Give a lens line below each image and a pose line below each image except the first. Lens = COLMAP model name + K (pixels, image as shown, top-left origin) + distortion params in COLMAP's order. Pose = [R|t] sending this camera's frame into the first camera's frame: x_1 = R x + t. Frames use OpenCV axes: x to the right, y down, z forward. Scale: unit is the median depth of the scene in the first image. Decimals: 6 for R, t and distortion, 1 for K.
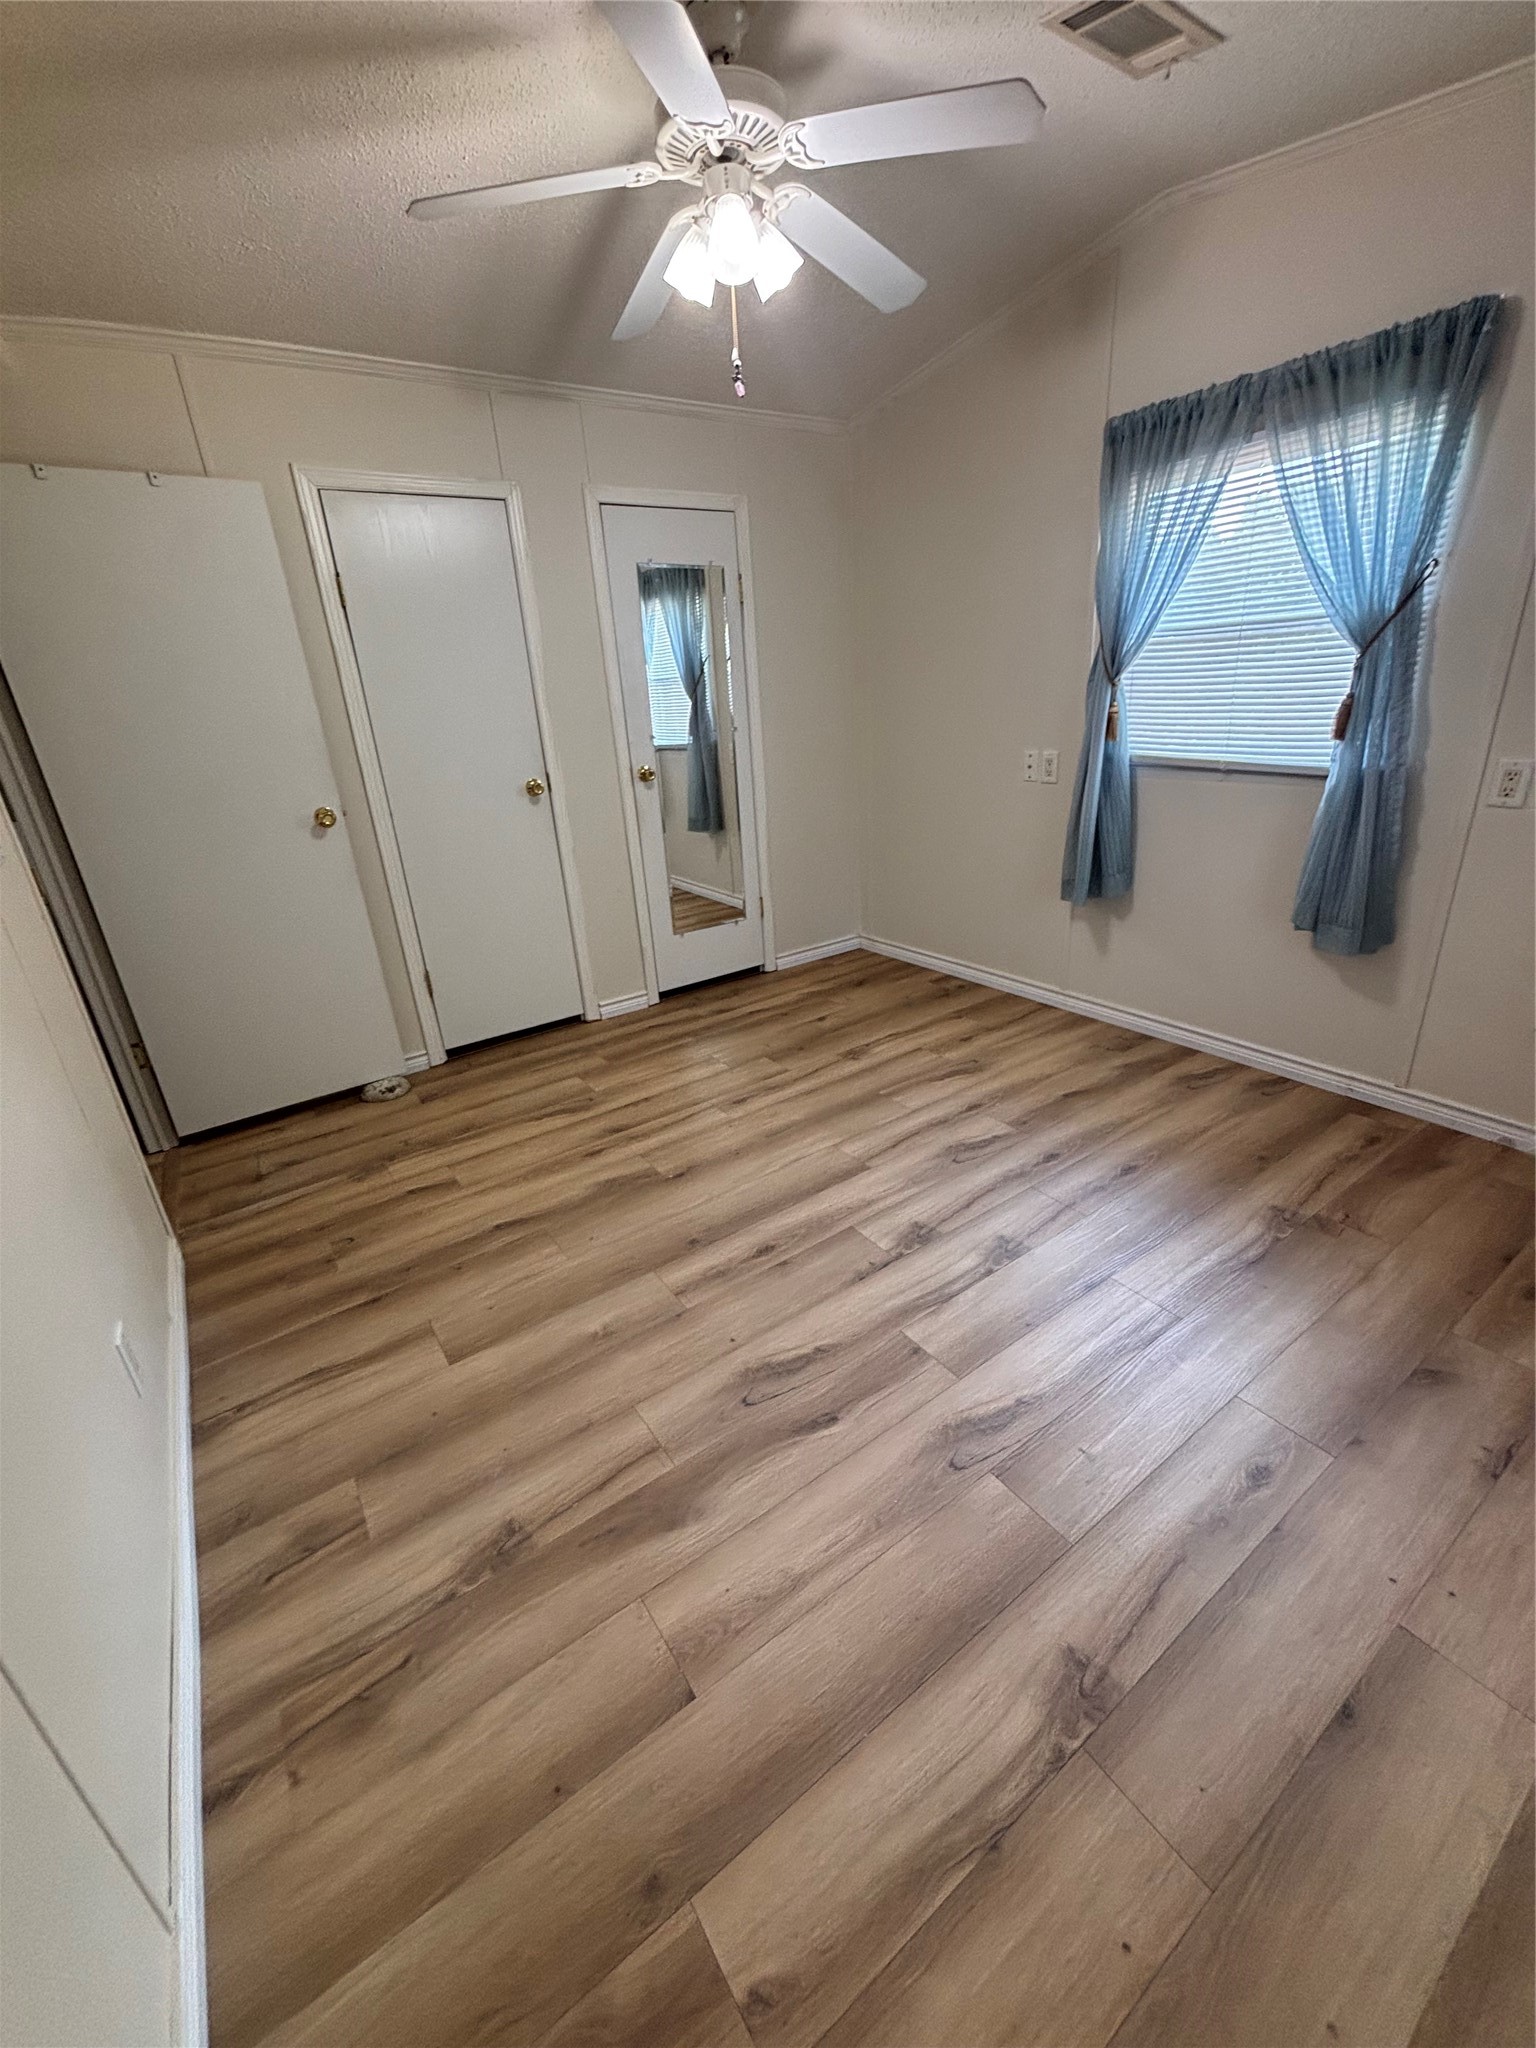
lens RADIAL K [[849.9, 0, 772.3], [0, 849.9, 1024.0], [0, 0, 1]] dist [-0.006291, 0.002025]
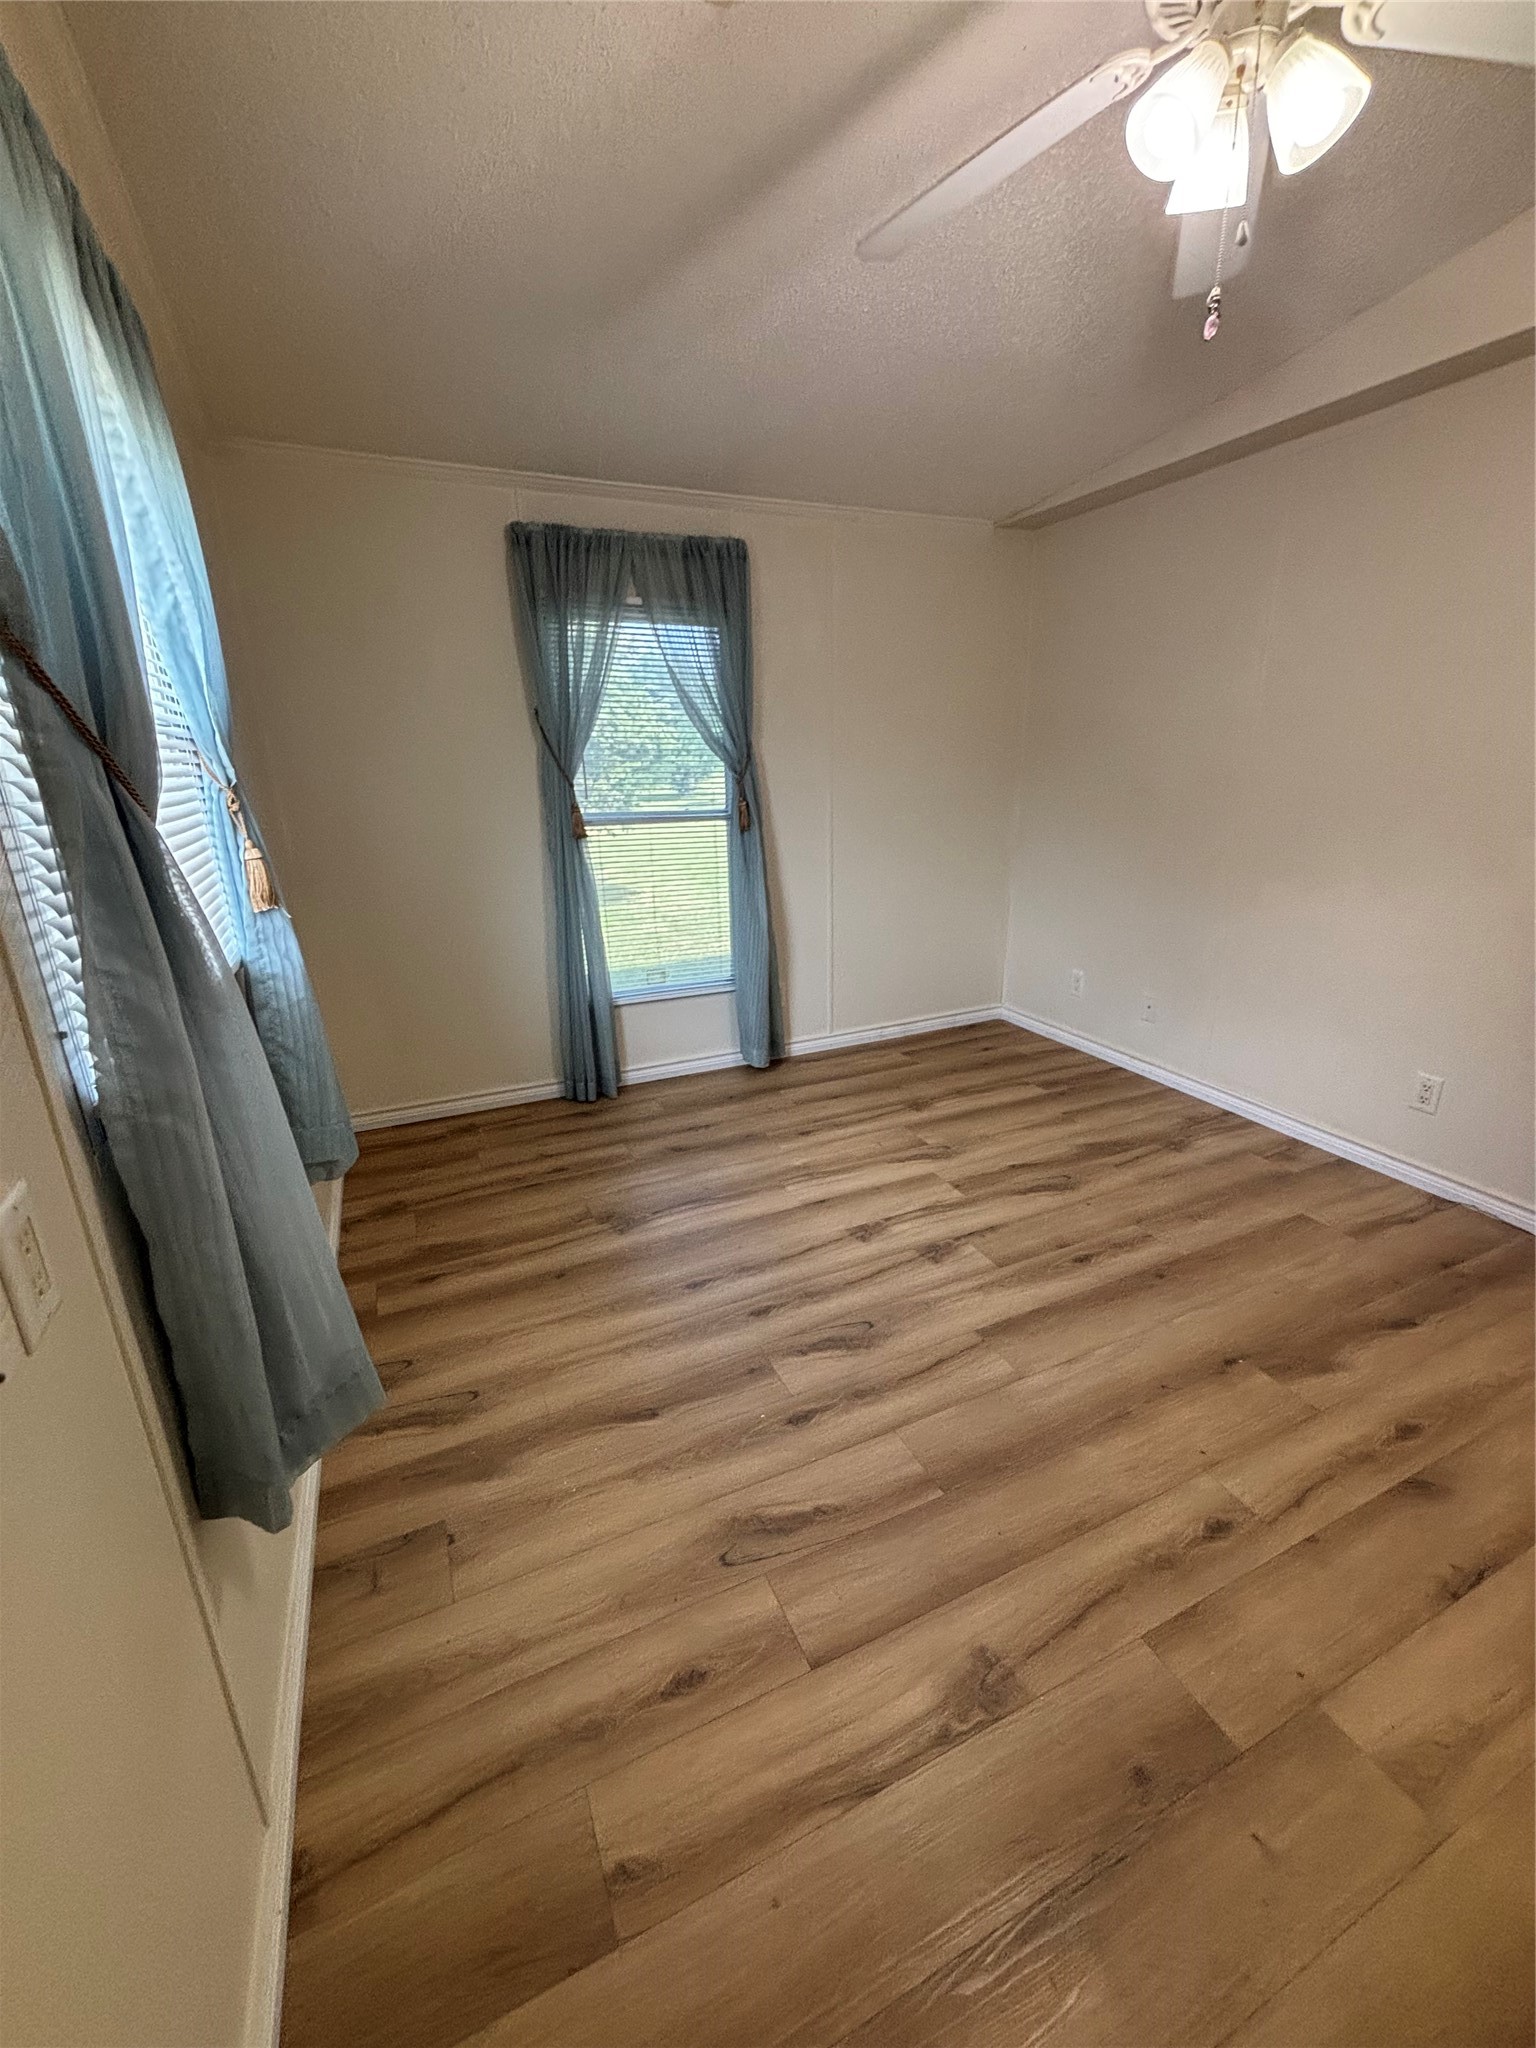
lens RADIAL K [[849.9, 0, 764.1], [0, 849.9, 1030.6], [0, 0, 1]] dist [-0.006291, 0.002025]
pose [[-0.980107, 0.028922, 0.196351, 0.157829], [0.146340, 0.773620, 0.616520, -0.645780], [-0.134071, 0.632989, -0.762463, 1.592584]]
